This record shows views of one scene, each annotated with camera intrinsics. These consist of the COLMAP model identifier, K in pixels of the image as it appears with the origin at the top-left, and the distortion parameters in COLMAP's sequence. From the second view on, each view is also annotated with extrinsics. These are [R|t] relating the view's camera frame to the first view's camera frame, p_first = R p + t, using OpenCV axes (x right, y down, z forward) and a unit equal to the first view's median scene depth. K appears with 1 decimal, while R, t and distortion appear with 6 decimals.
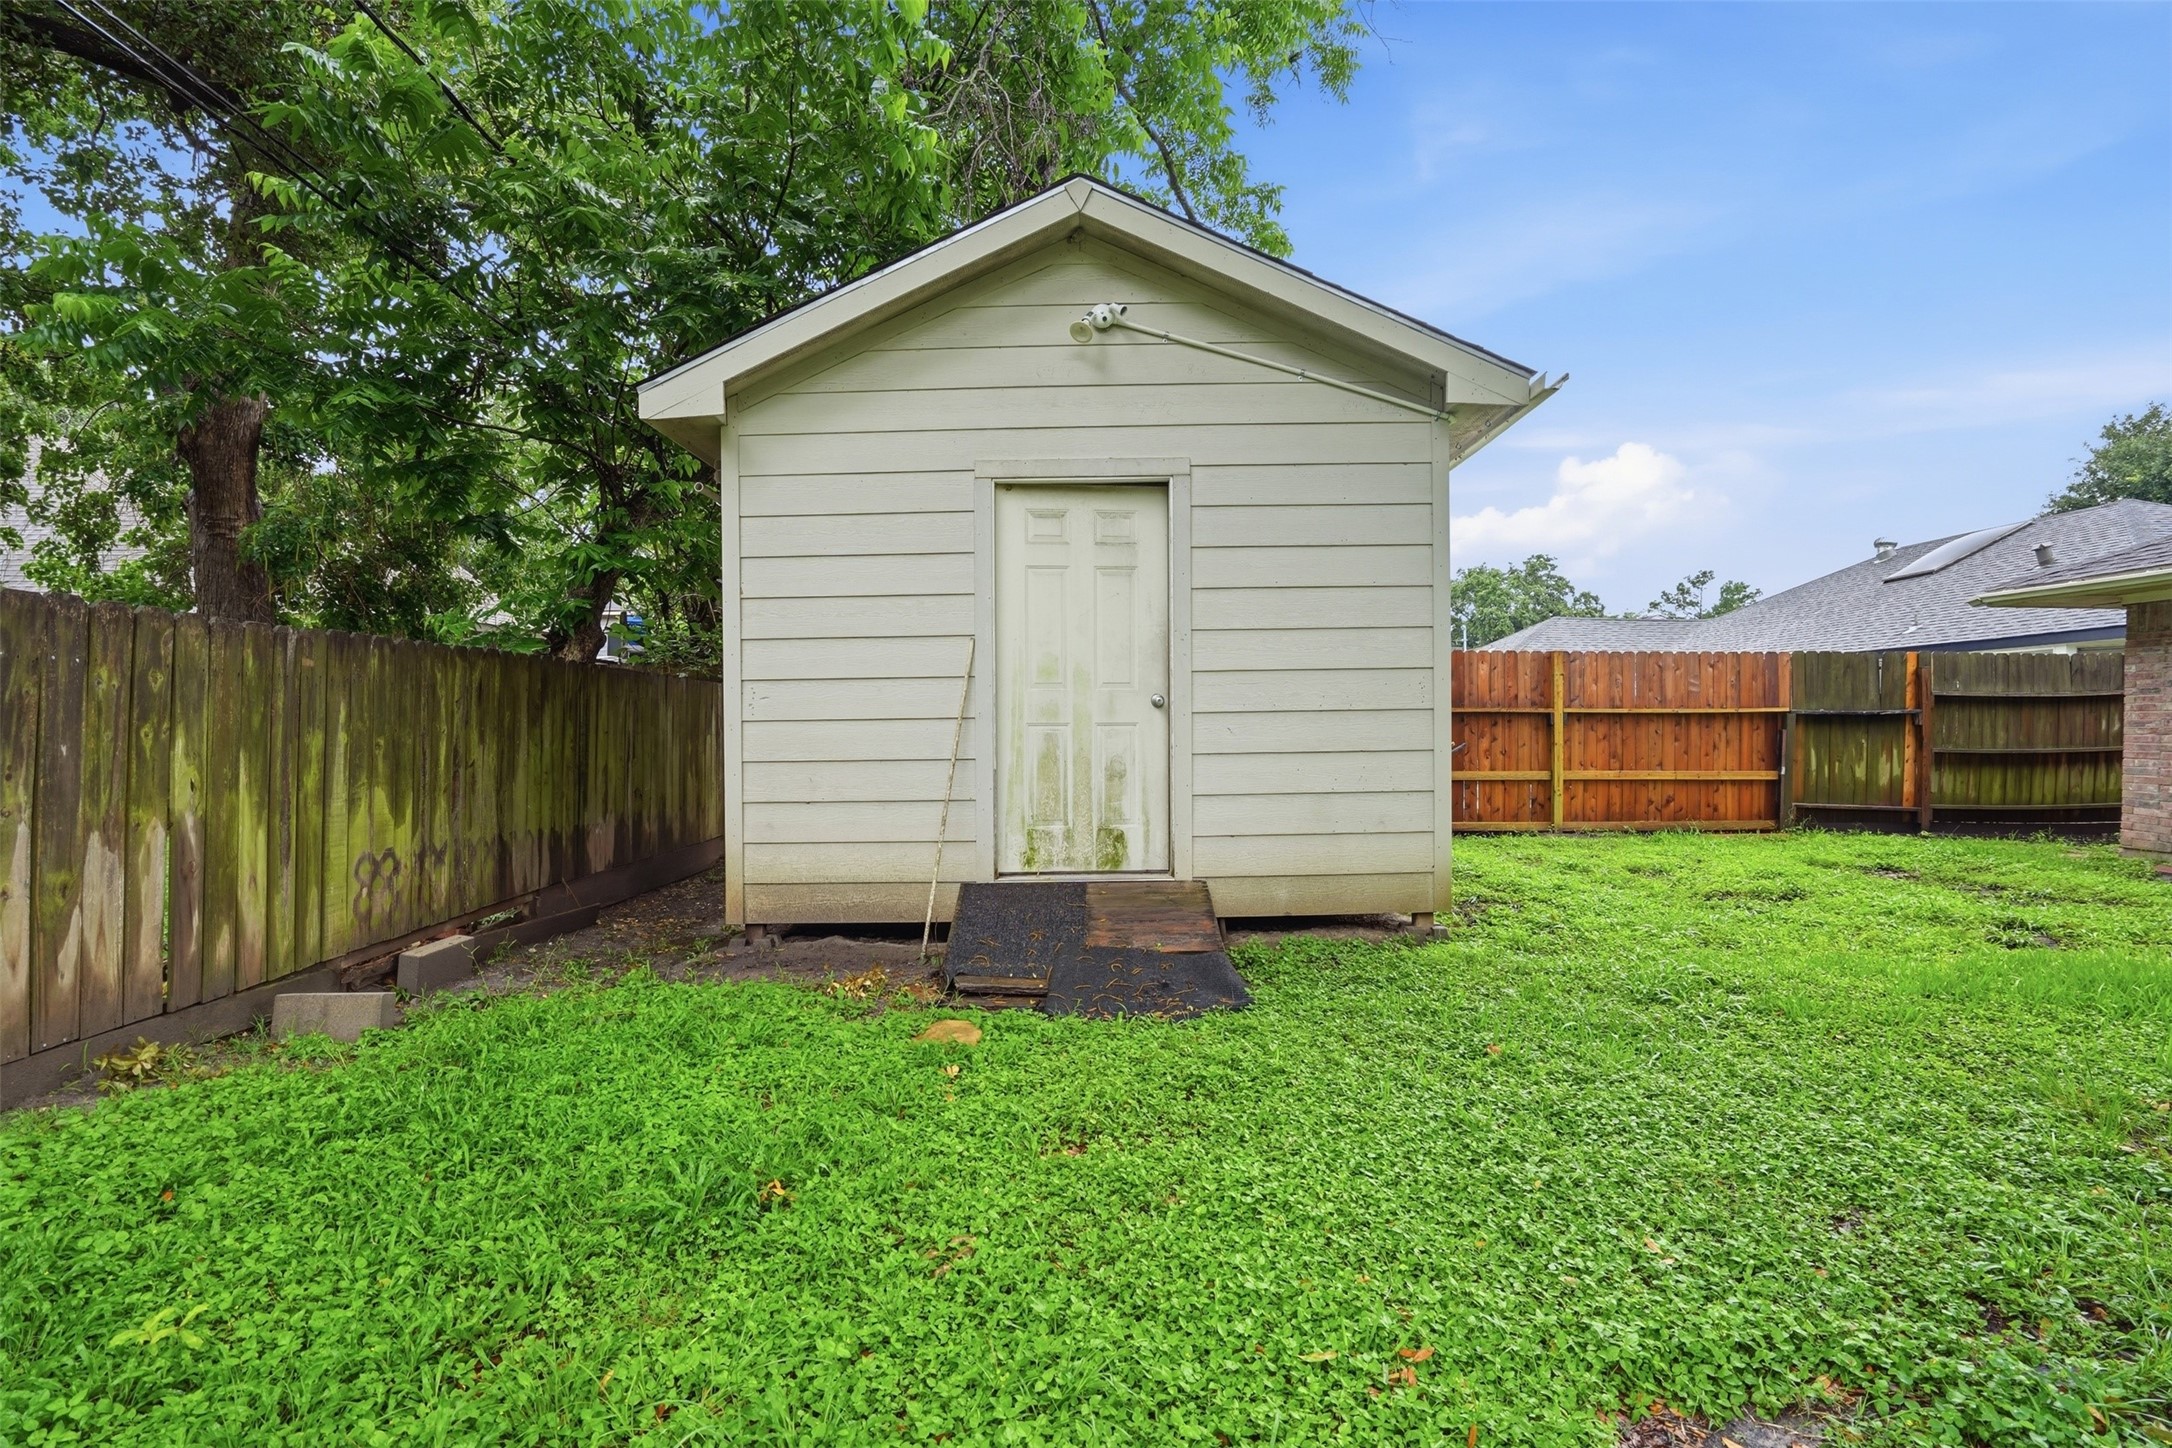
lens RADIAL K [[996.5, 0, 1074.1], [0, 996.5, 733.1], [0, 0, 1]] dist [-0.043453, 0.005266]
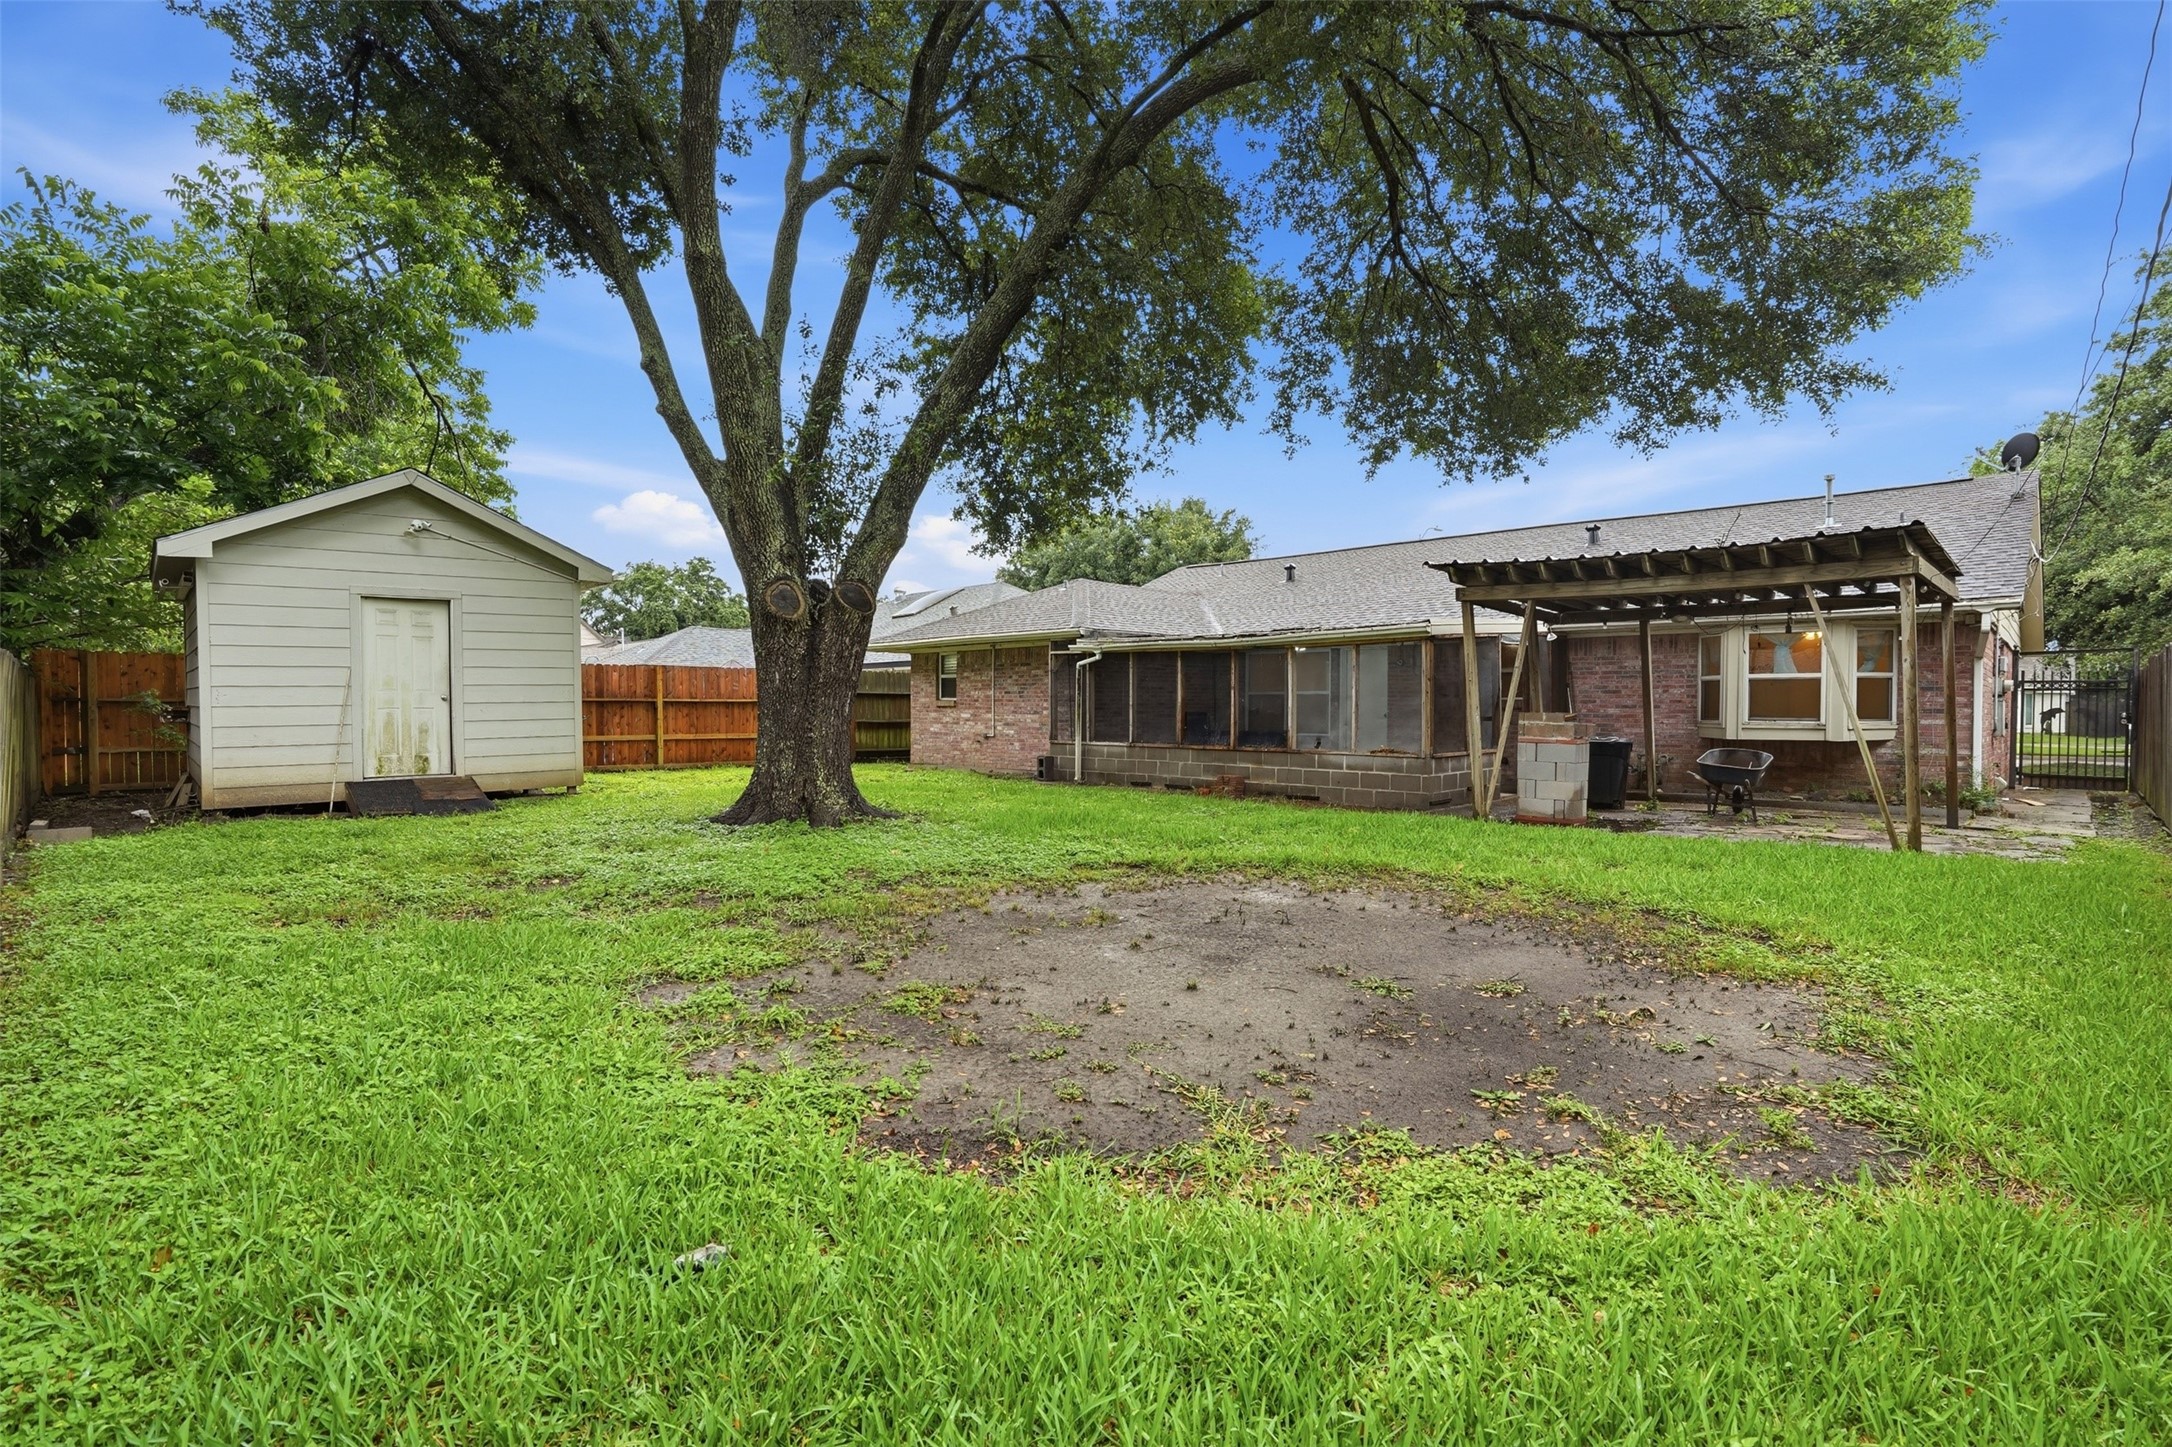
lens RADIAL K [[996.5, 0, 1079.8], [0, 996.5, 723.3], [0, 0, 1]] dist [-0.043453, 0.005266]
pose [[0.701418, -0.014187, 0.712609, -0.486566], [0.010231, 0.999899, 0.009836, 0.018308], [-0.712677, 0.000391, 0.701492, -1.570744]]
